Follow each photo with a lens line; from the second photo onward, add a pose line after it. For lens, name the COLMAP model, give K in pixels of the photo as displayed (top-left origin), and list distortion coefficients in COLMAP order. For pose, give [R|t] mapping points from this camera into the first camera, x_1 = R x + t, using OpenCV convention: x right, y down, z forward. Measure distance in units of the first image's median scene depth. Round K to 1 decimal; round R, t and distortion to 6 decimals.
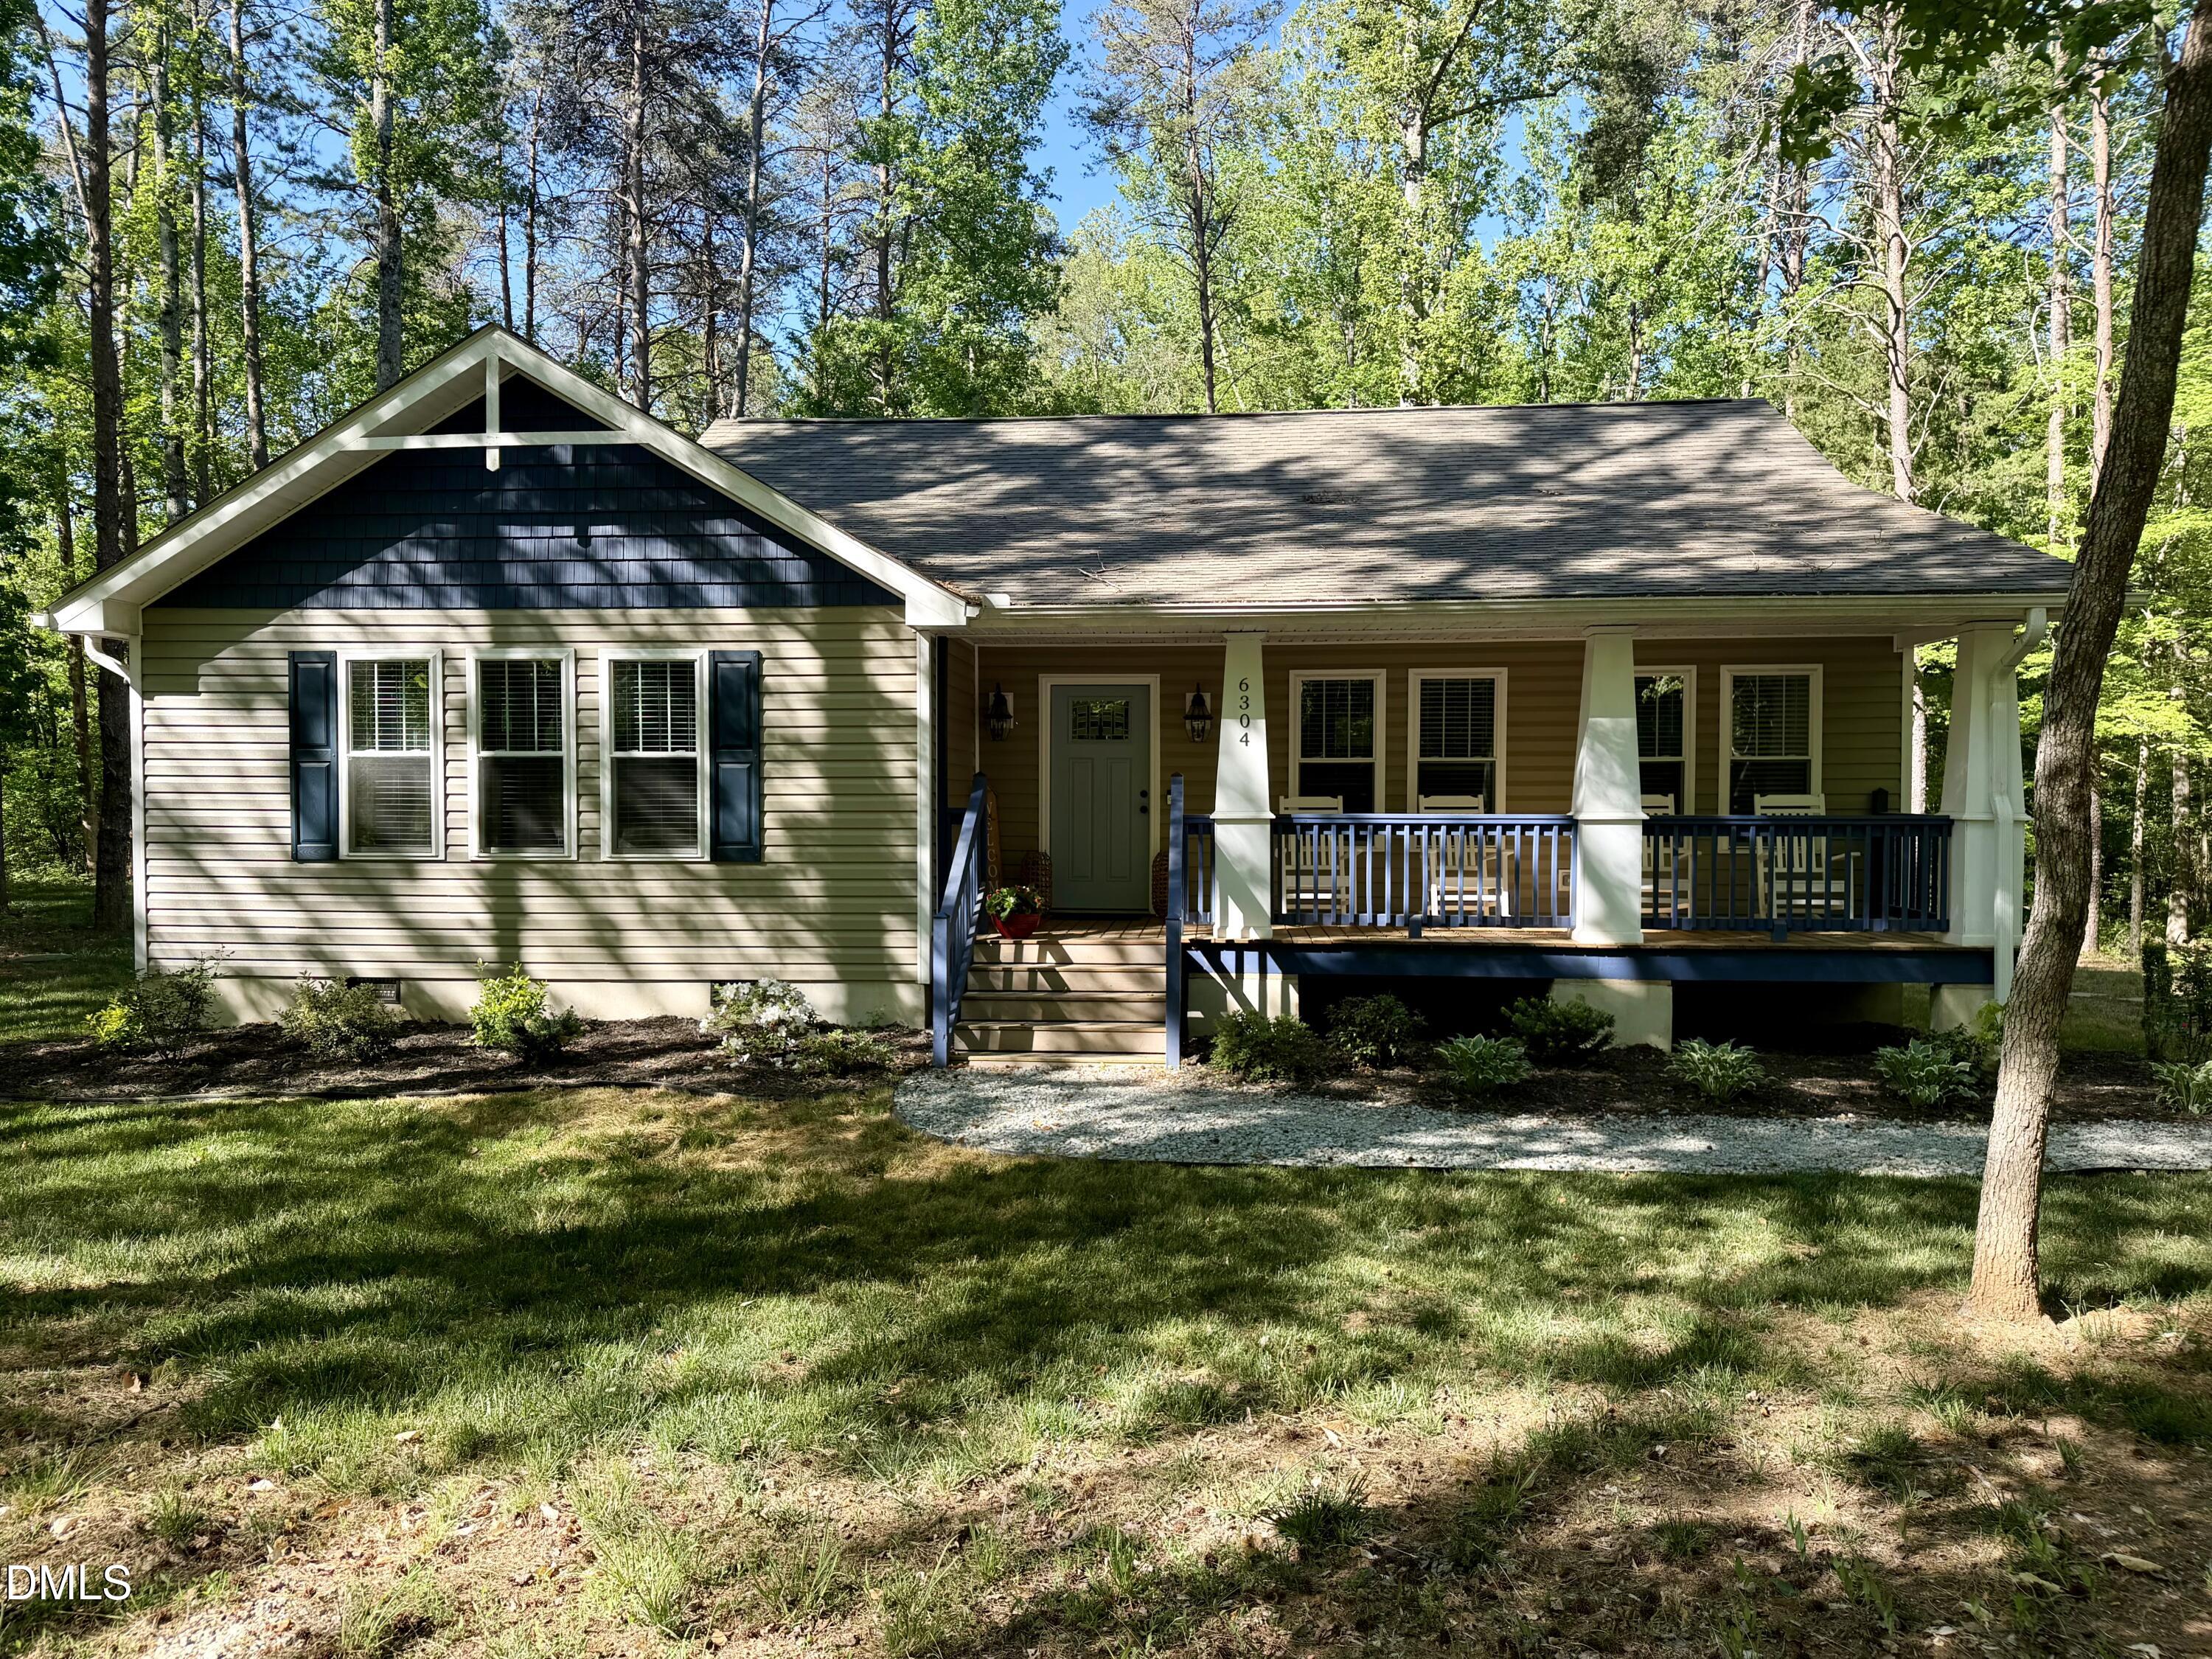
lens RADIAL K [[1513.5, 0, 1110.6], [0, 1513.5, 835.4], [0, 0, 1]] dist [0.009400, -0.001213]
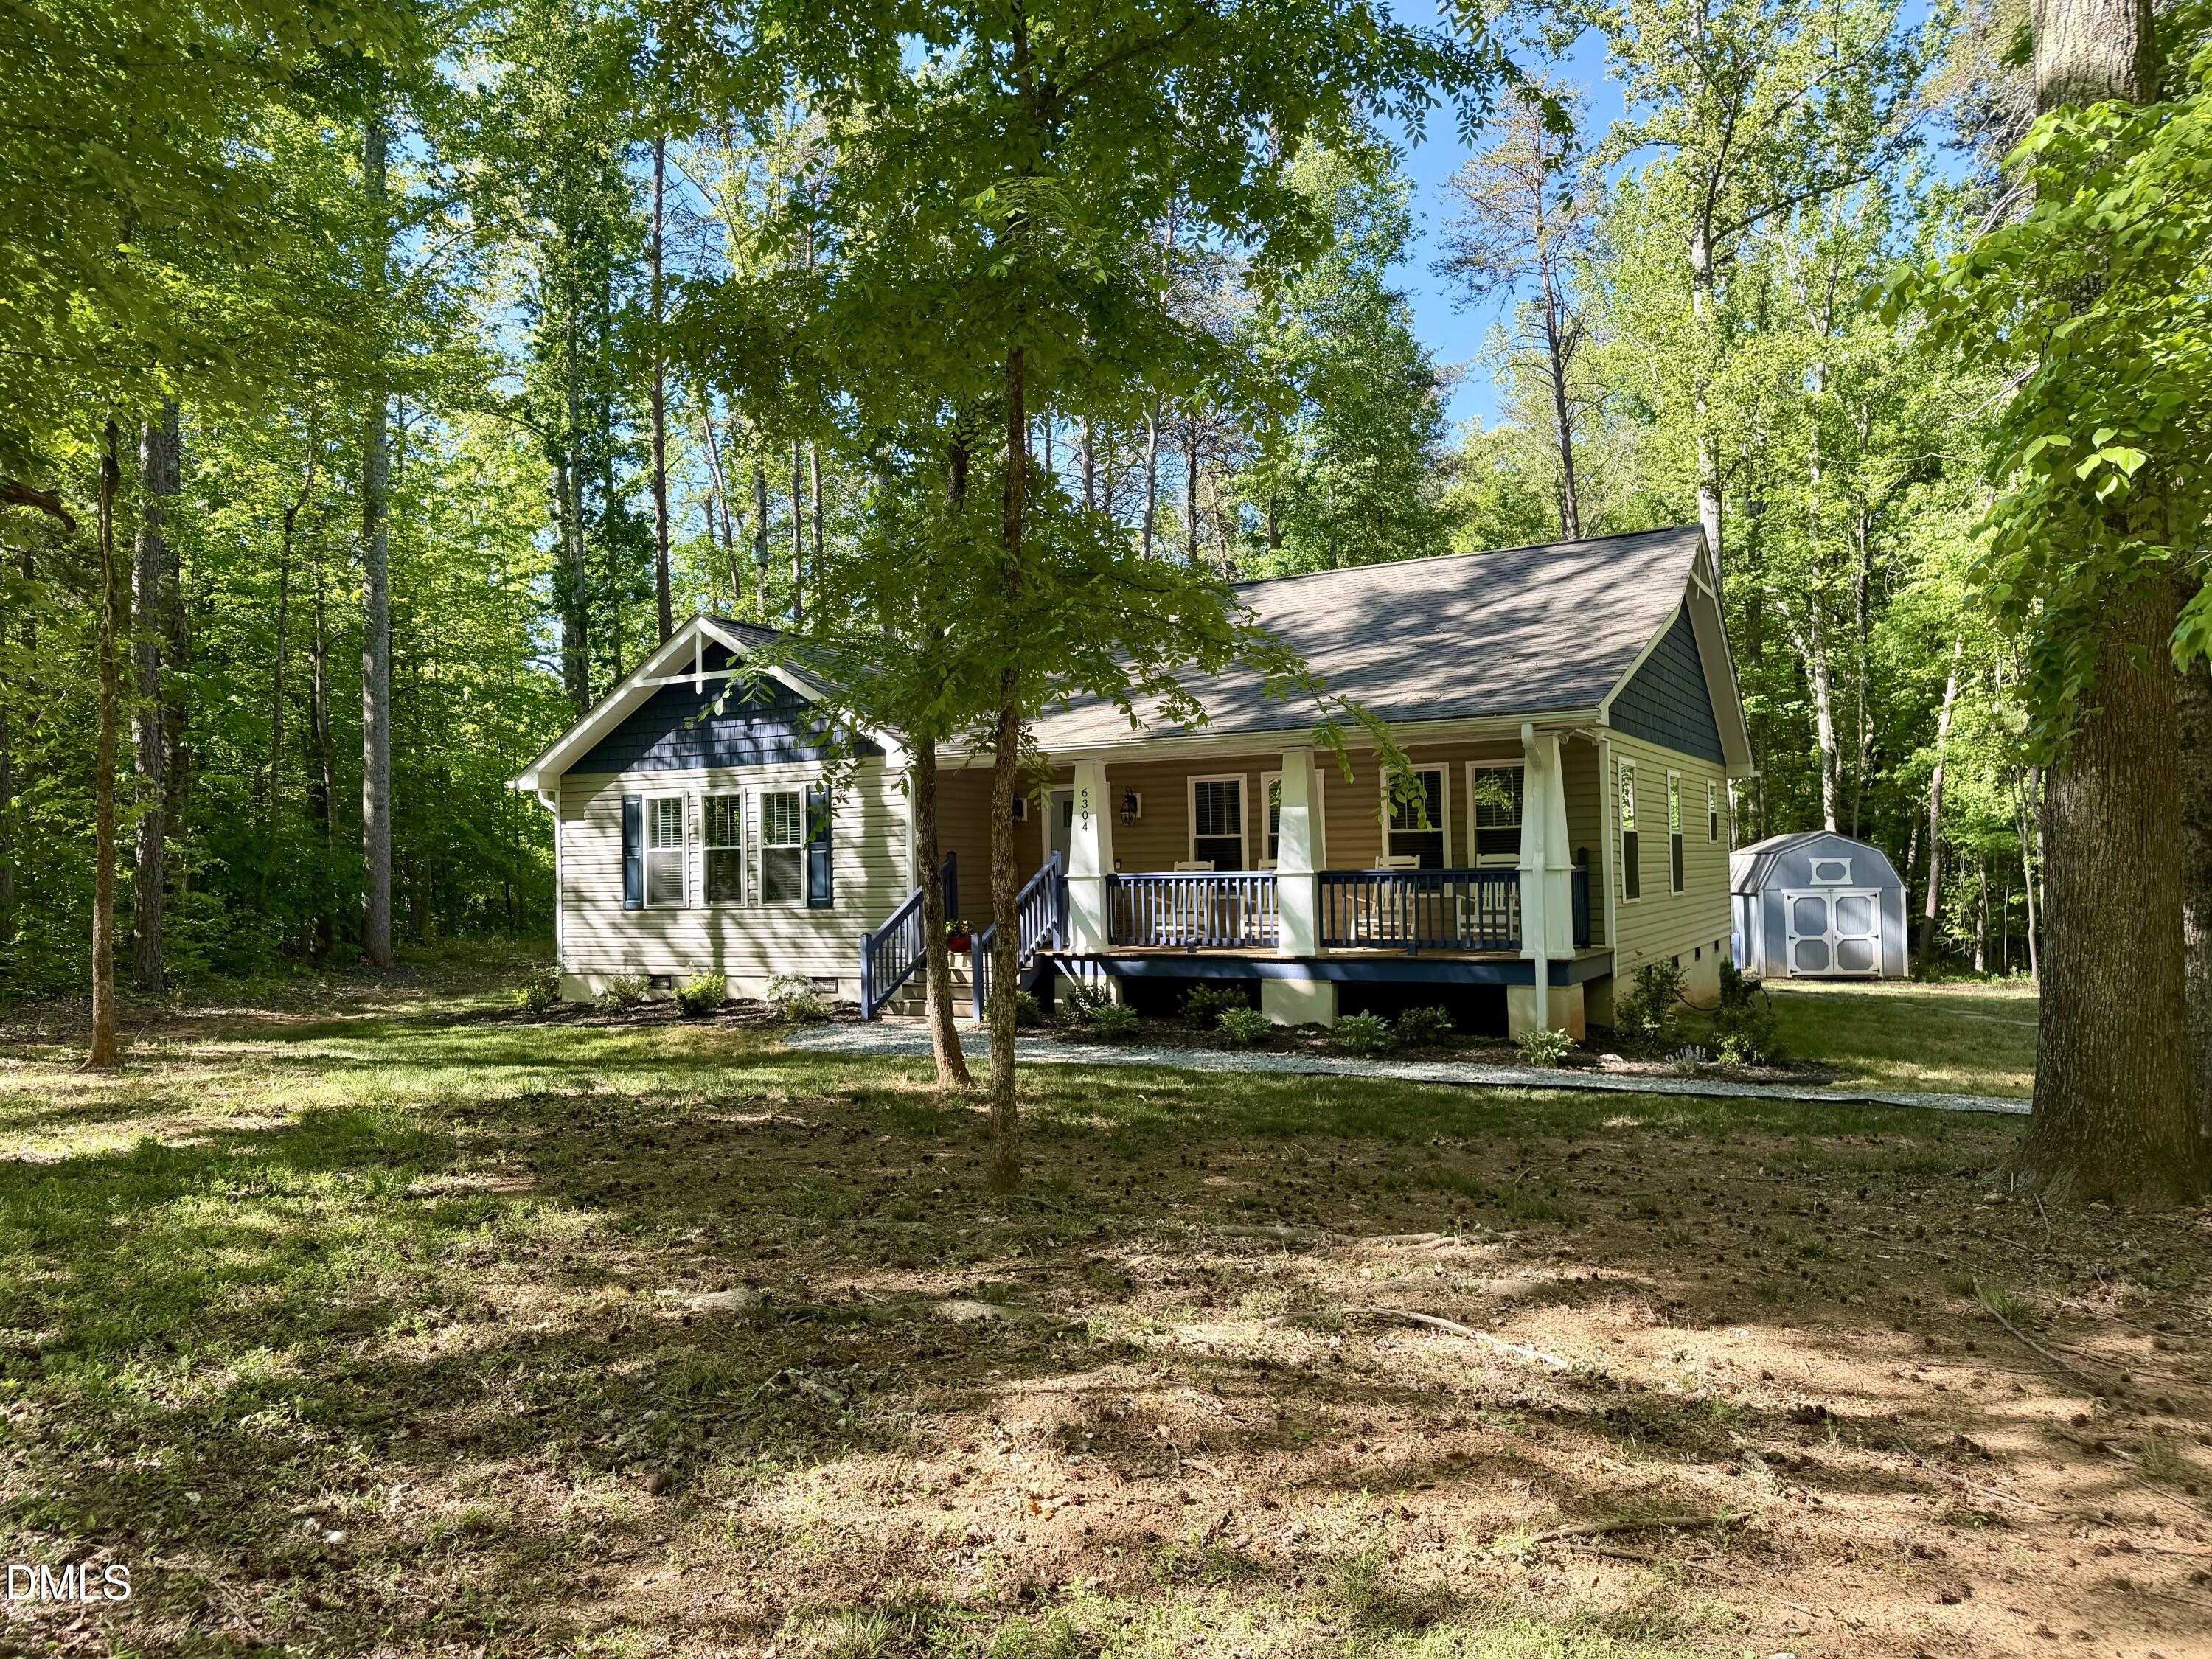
lens RADIAL K [[1513.5, 0, 1100.9], [0, 1513.5, 824.0], [0, 0, 1]] dist [0.009400, -0.001213]
pose [[0.913436, -0.033128, -0.405631, 0.739231], [0.009011, 0.998083, -0.061222, 0.030137], [0.406882, 0.052267, 0.911984, -0.436666]]
